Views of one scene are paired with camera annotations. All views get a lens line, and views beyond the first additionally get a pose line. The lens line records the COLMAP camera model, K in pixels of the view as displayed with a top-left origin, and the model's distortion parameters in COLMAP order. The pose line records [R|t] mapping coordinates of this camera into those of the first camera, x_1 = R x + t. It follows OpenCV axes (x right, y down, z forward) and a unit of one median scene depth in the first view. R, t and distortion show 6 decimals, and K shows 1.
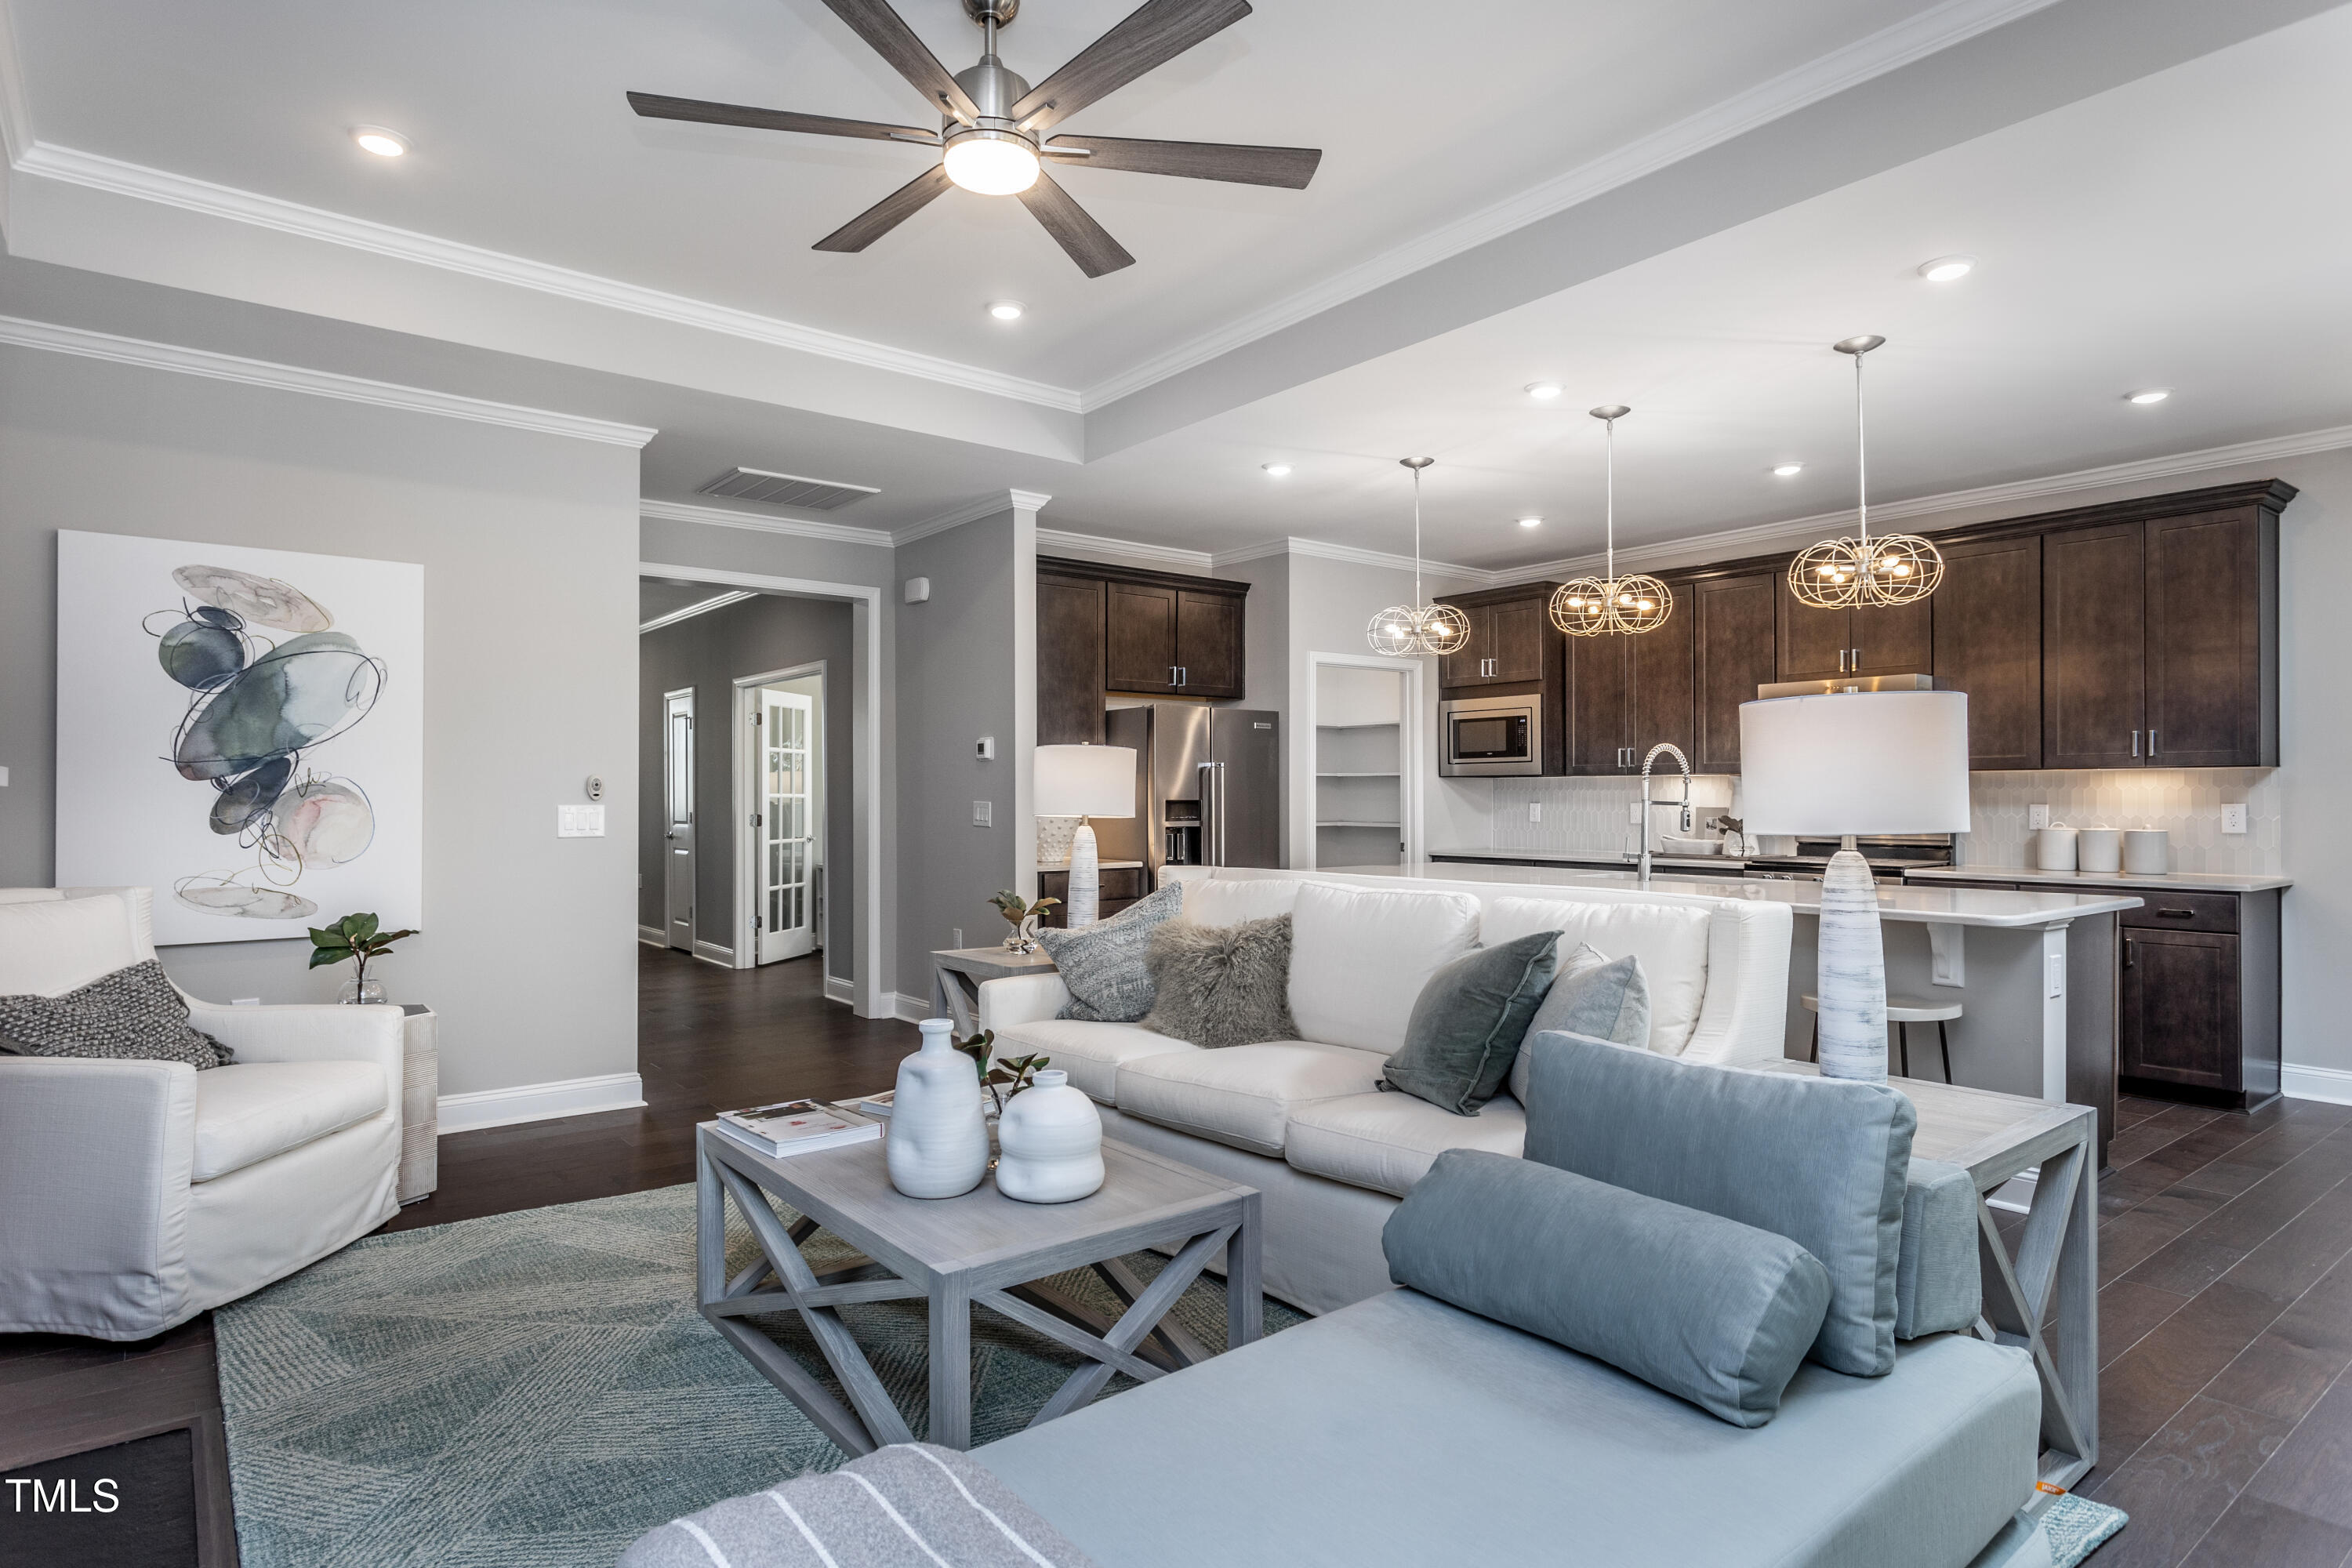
lens RADIAL K [[1352.3, 0, 1176.0], [0, 1352.3, 784.0], [0, 0, 1]] dist [0.019750, 0.001402]
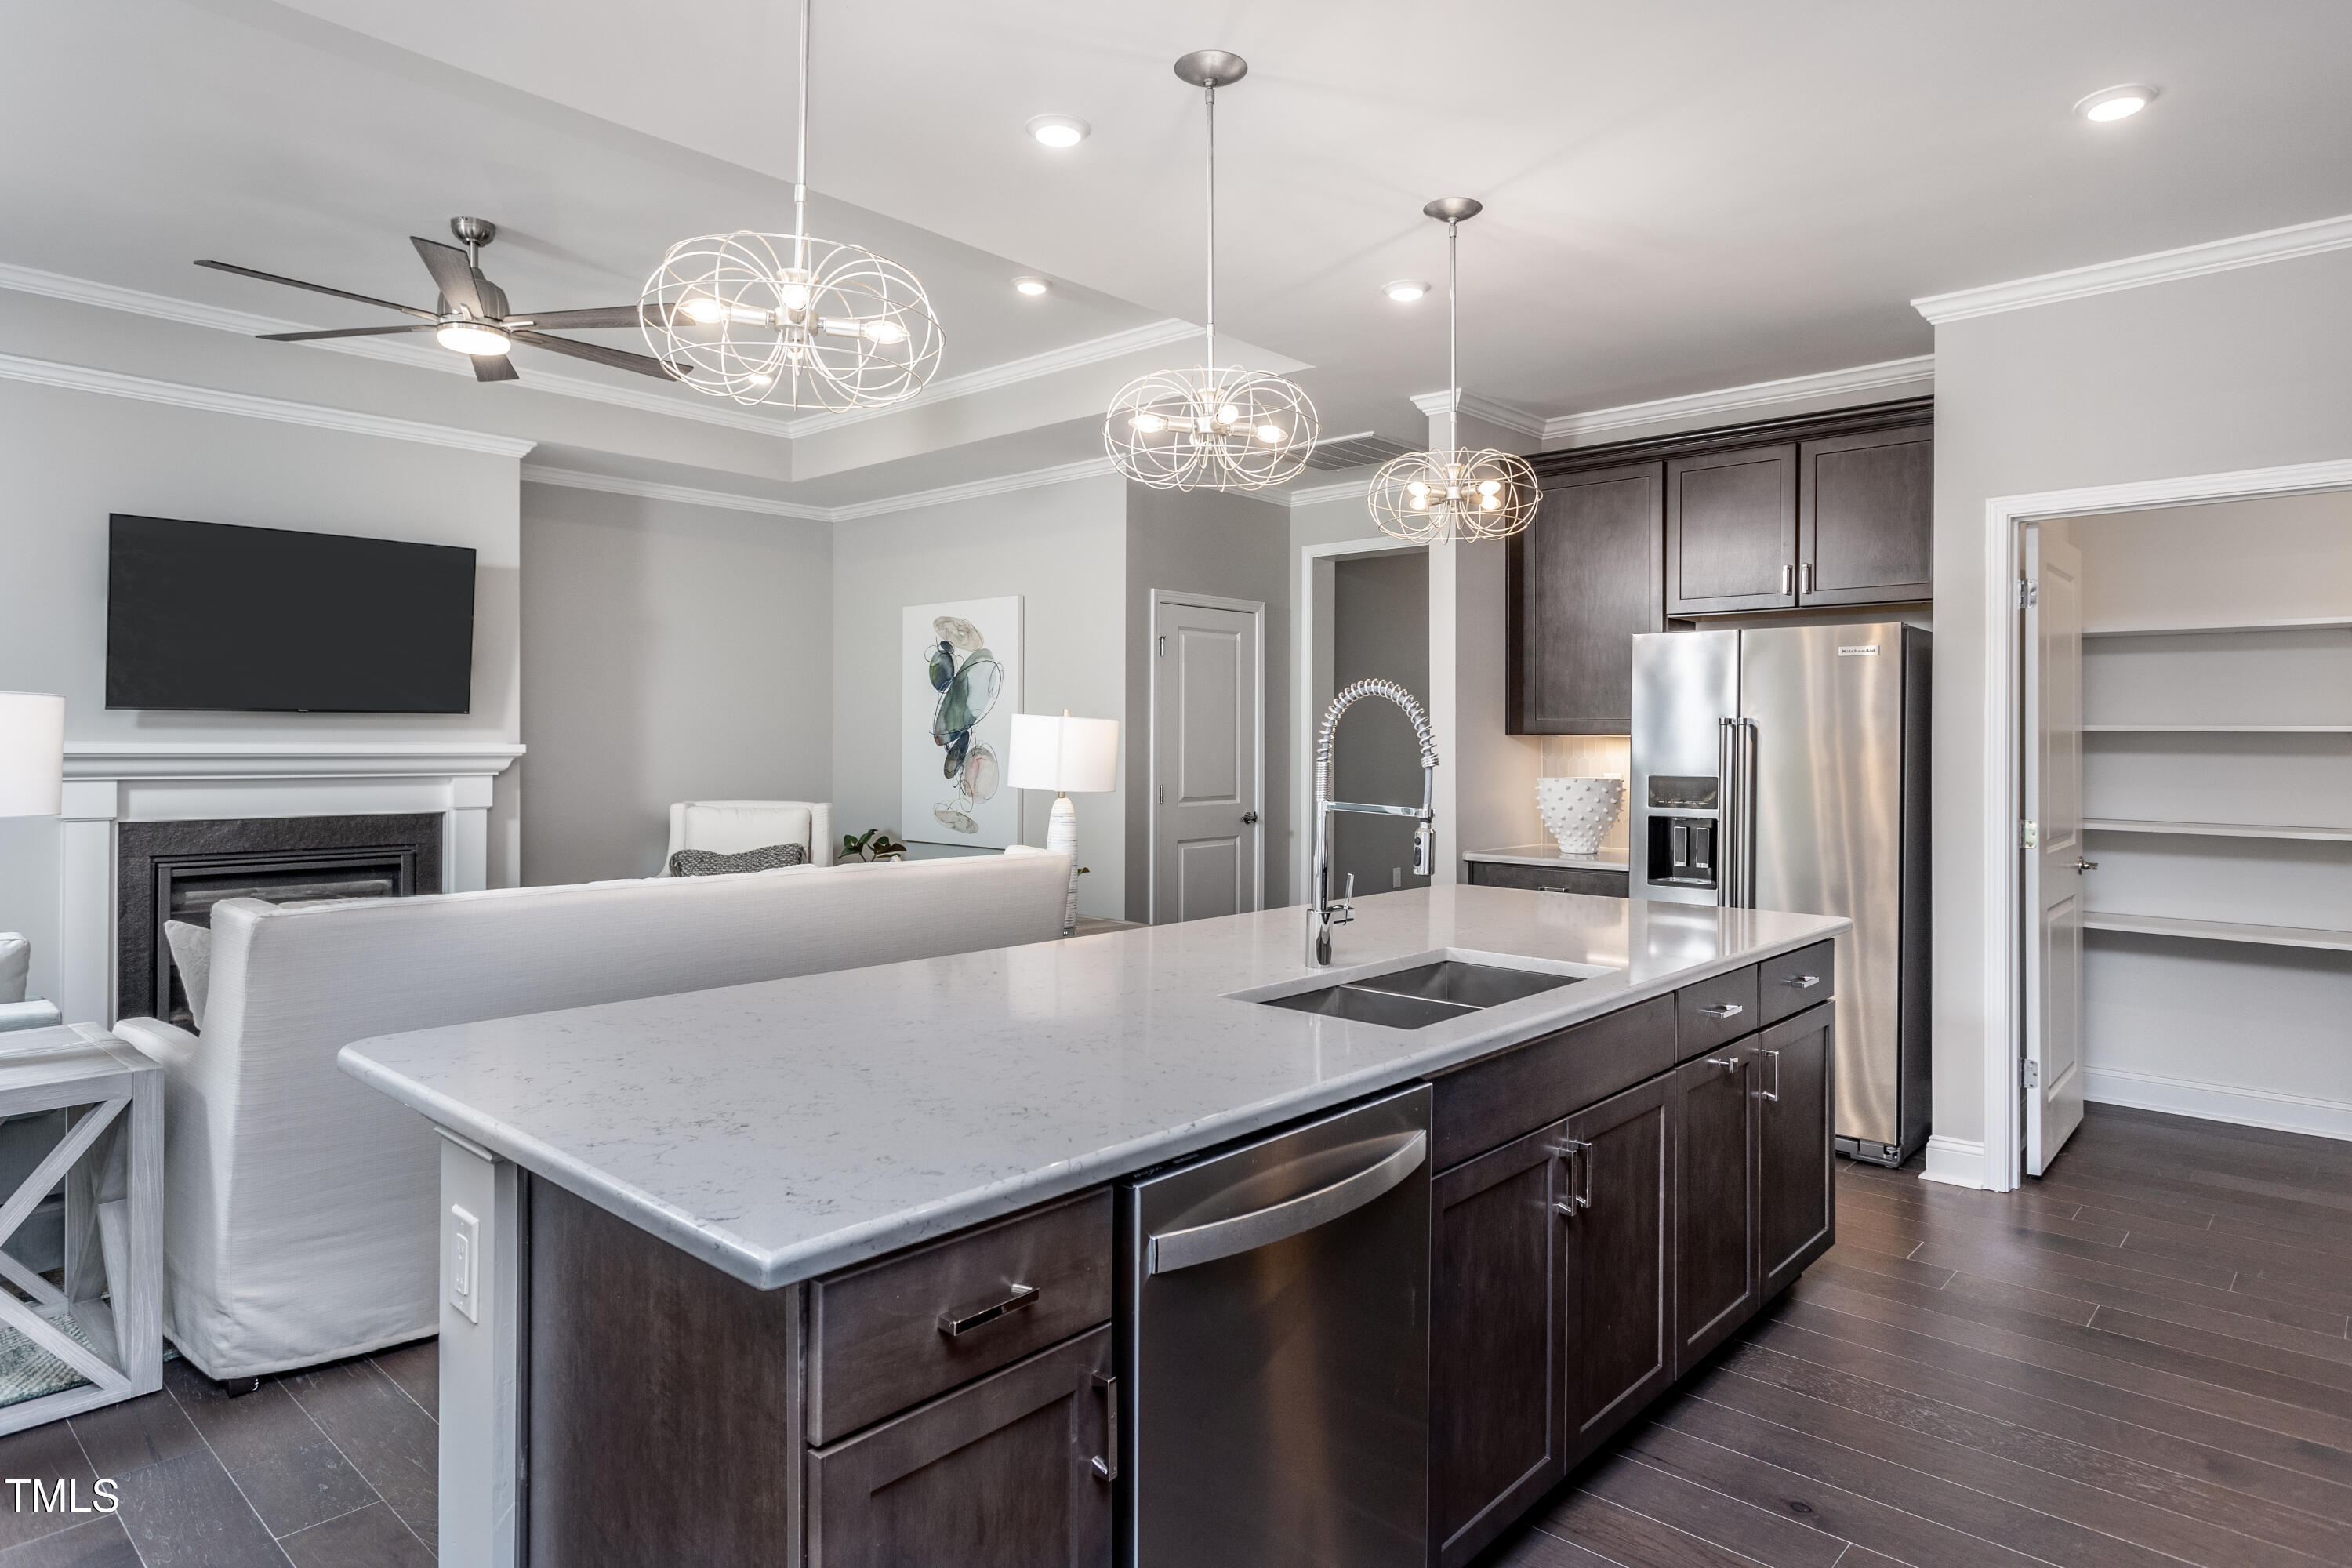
lens RADIAL K [[1352.3, 0, 1176.0], [0, 1352.3, 784.0], [0, 0, 1]] dist [0.019750, 0.001402]
pose [[0.160059, 0.033979, -0.986523, 0.782778], [0.002893, 0.999387, 0.034892, -0.010340], [0.987103, -0.008439, 0.159862, 0.824476]]
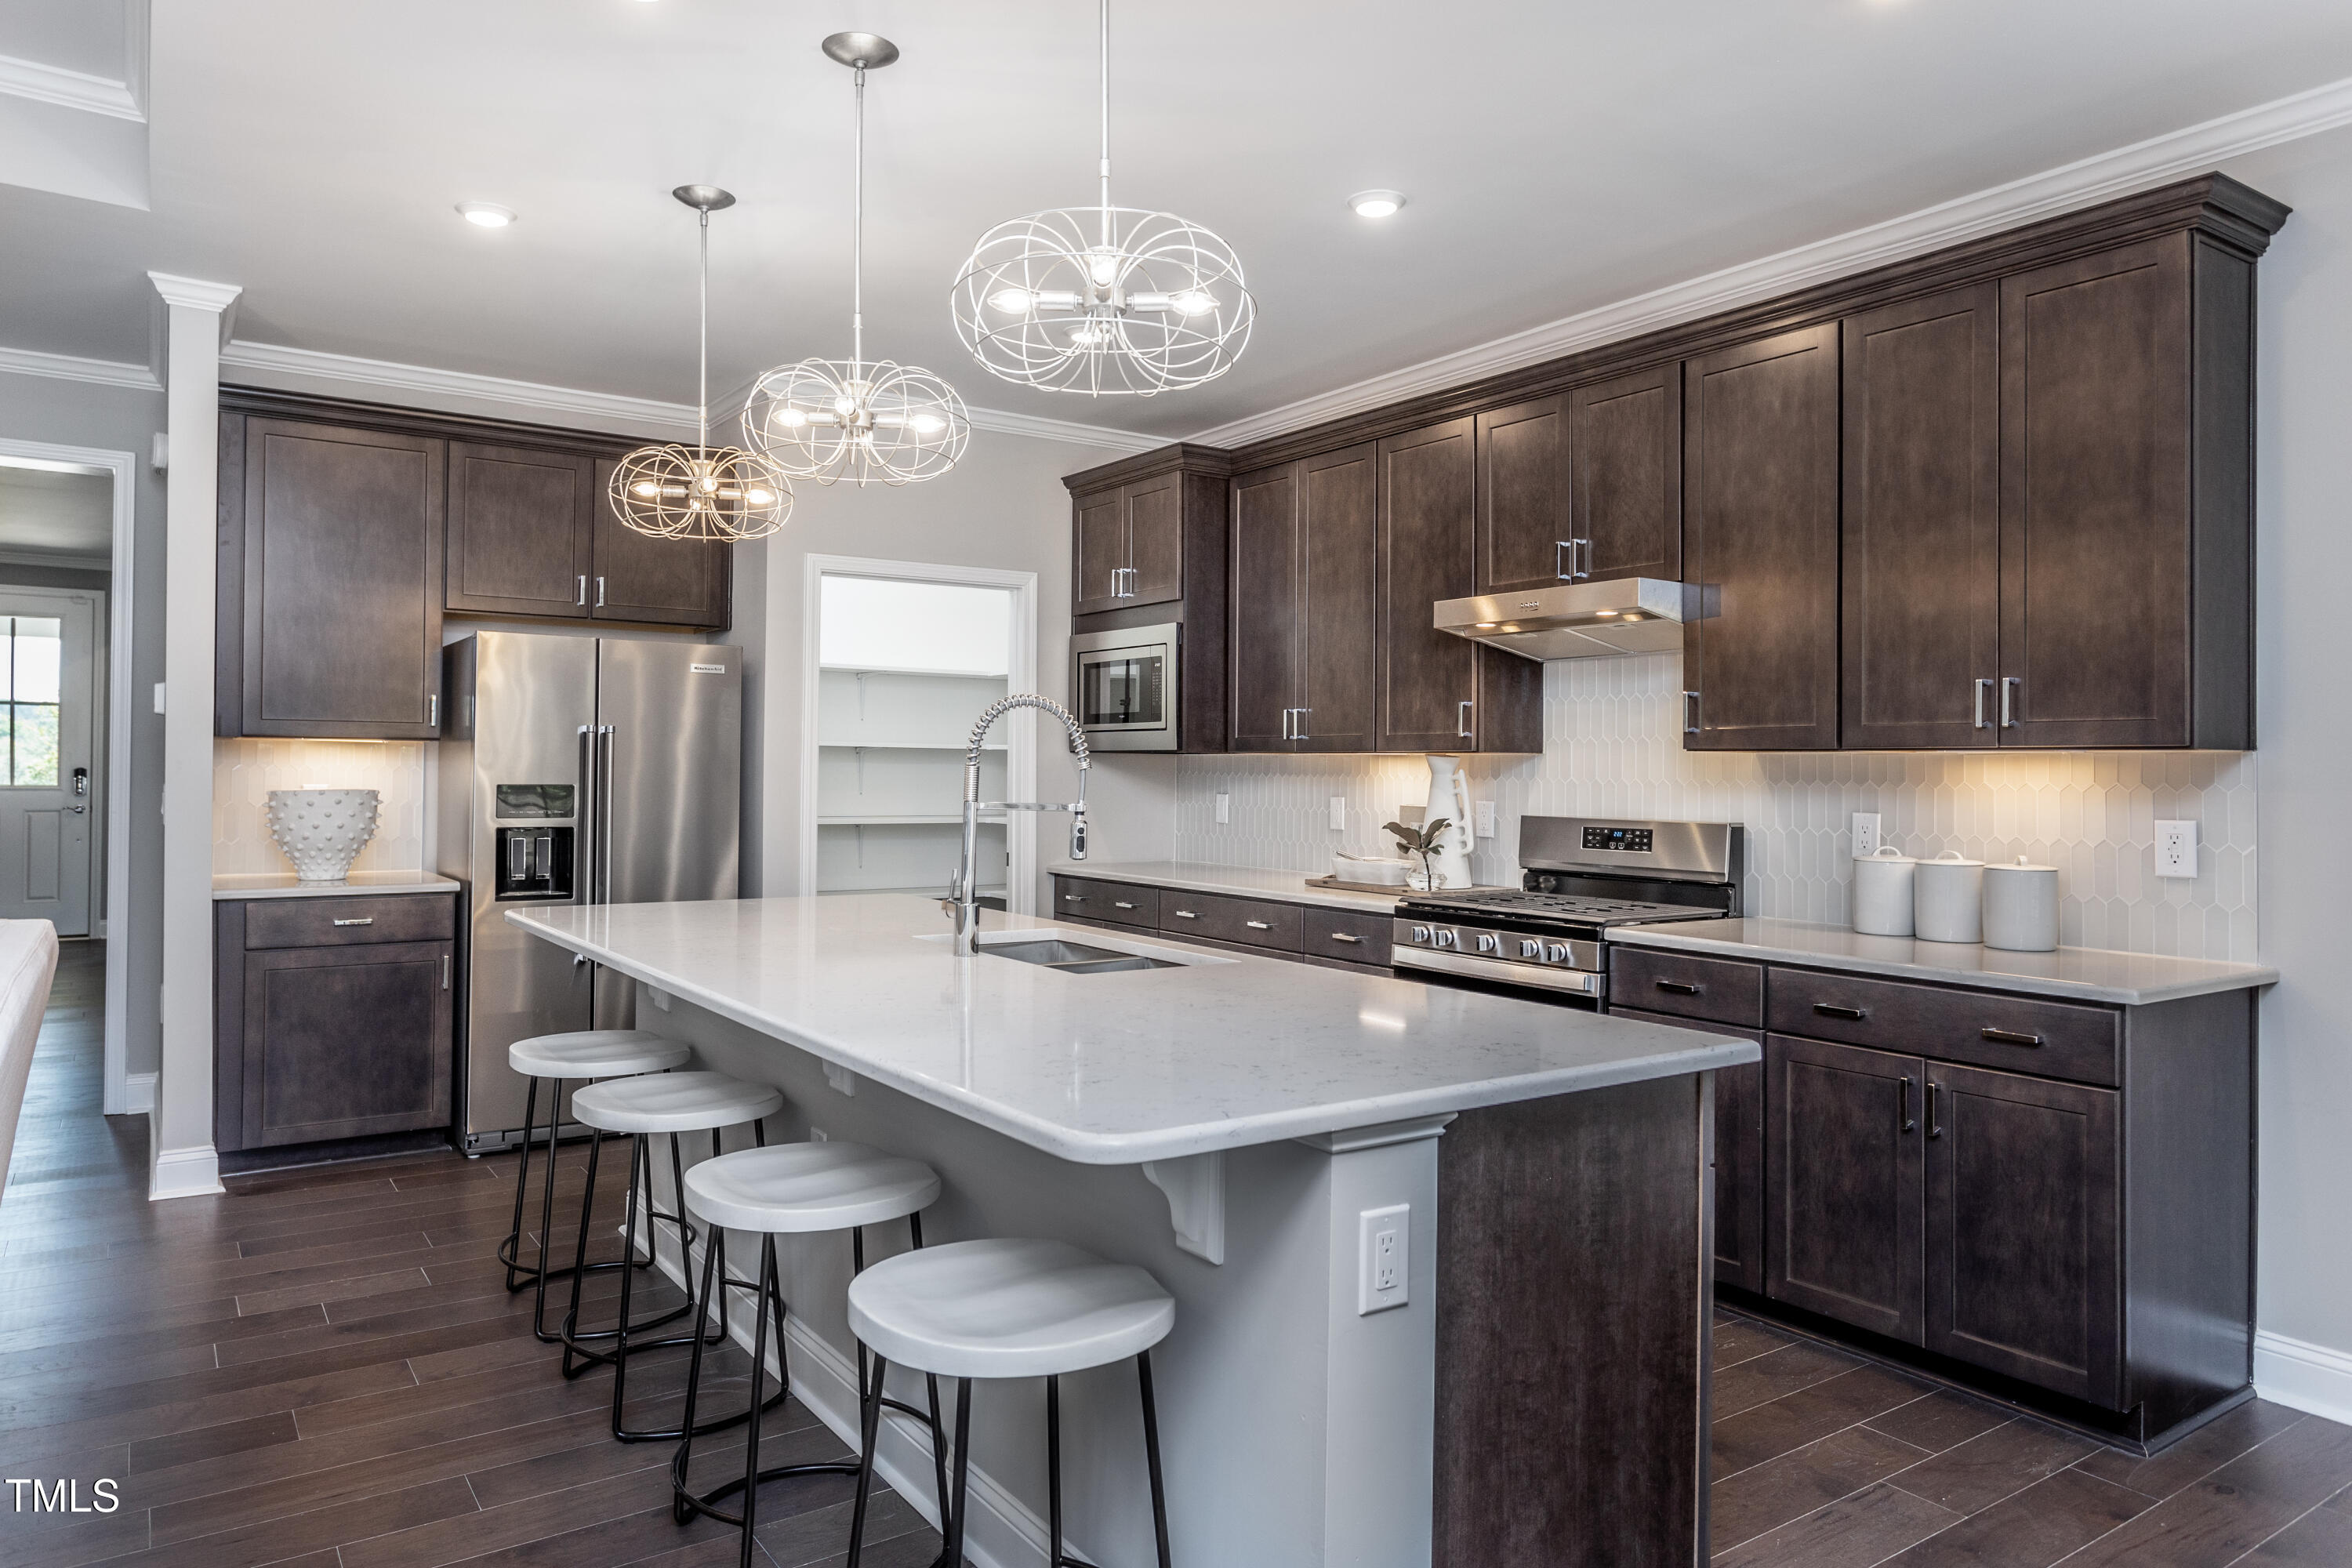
lens RADIAL K [[1545.6, 0, 1174.6], [0, 1545.6, 743.6], [0, 0, 1]] dist [0.009000, 0.001915]
pose [[0.996846, 0.010262, -0.078700, 0.447878], [-0.010877, 0.999913, -0.007397, -0.006498], [0.078618, 0.008230, 0.996871, 0.387908]]
